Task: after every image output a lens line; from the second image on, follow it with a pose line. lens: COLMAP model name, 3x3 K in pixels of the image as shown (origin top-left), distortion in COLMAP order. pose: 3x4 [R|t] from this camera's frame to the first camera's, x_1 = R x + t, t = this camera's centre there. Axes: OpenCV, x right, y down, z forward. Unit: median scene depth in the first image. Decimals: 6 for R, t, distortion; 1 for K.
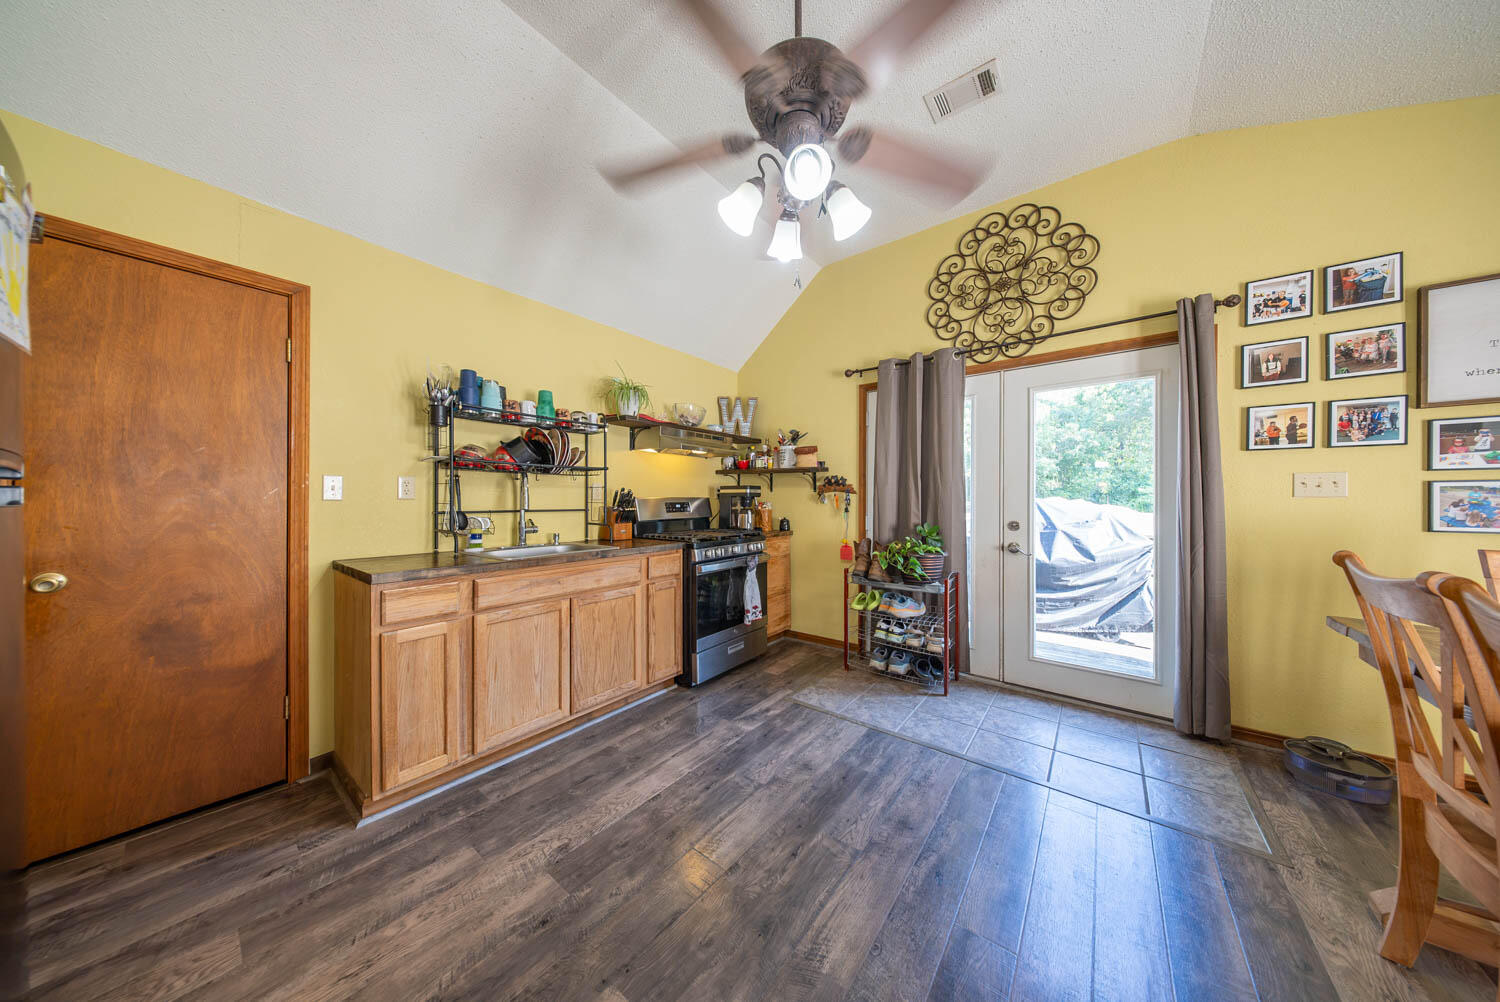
lens RADIAL K [[441.8, 0, 751.2], [0, 441.8, 501.6], [0, 0, 1]] dist [0.002778, -0.001297]
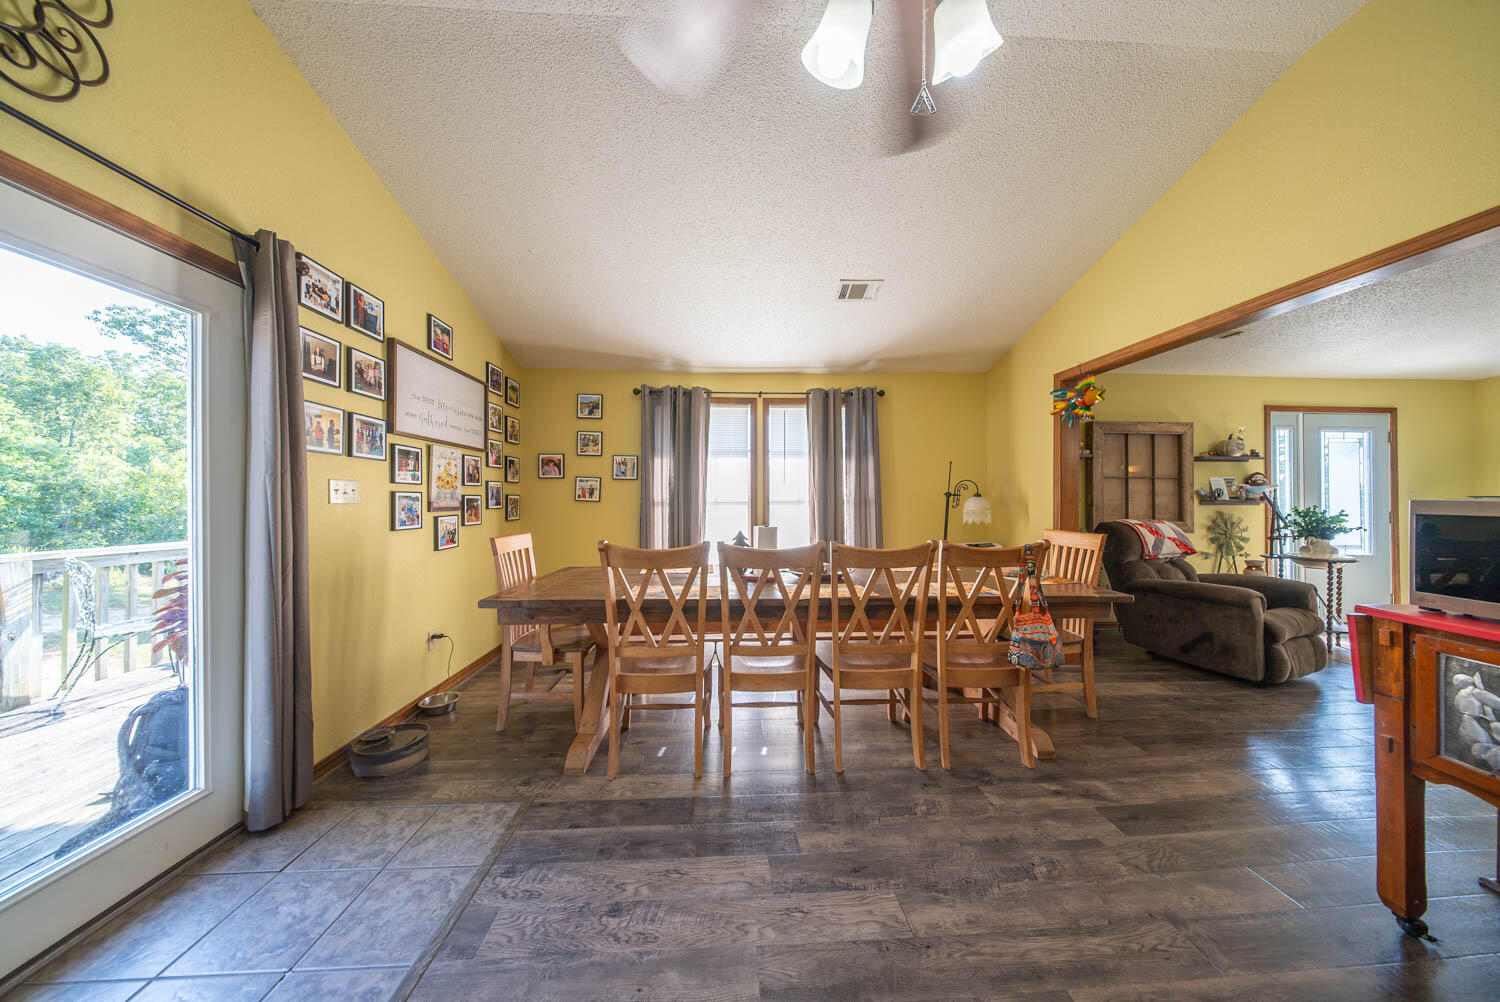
lens RADIAL K [[441.8, 0, 751.3], [0, 441.8, 501.7], [0, 0, 1]] dist [0.002778, -0.001297]
pose [[-0.664859, -0.001364, 0.746968, -0.090752], [0.001009, 0.999996, 0.002724, -0.015500], [-0.746968, 0.002564, -0.664855, 0.879519]]
